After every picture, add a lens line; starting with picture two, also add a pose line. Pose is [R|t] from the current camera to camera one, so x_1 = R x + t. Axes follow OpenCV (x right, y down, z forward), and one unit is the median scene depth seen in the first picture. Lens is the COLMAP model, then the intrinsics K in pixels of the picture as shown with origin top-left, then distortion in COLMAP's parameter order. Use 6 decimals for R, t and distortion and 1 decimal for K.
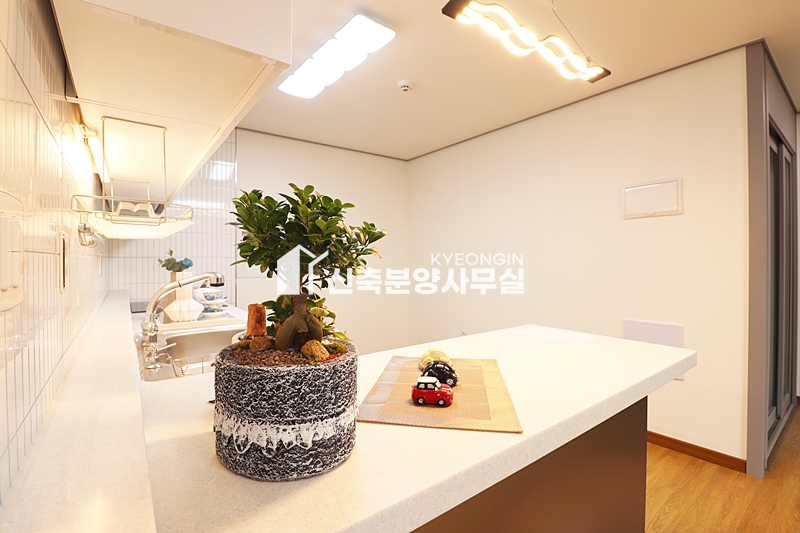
lens RADIAL K [[368.5, 0, 402.2], [0, 368.5, 260.9], [0, 0, 1]] dist [0.000973, -0.014773]
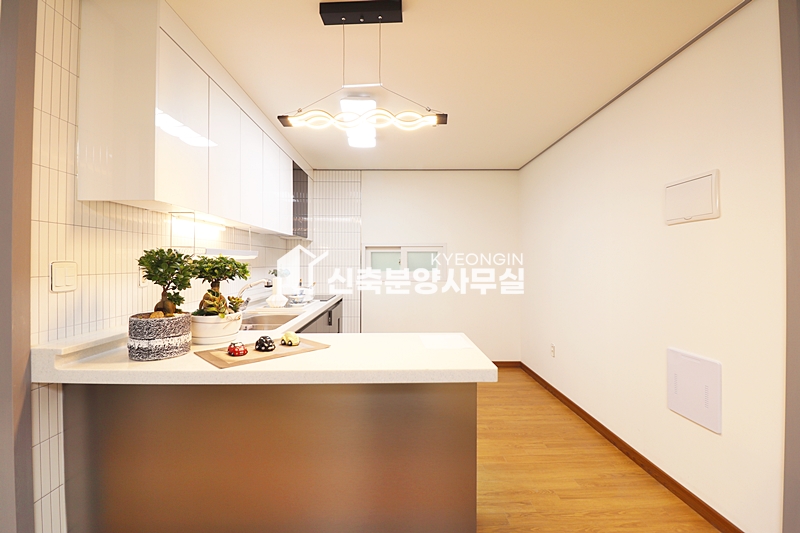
lens RADIAL K [[368.5, 0, 402.2], [0, 368.5, 260.9], [0, 0, 1]] dist [0.000973, -0.014773]
pose [[0.808056, -0.000052, -0.589105, 0.682092], [-0.003852, 0.999978, -0.005372, -0.030495], [0.589093, 0.006611, 0.808039, -0.006806]]
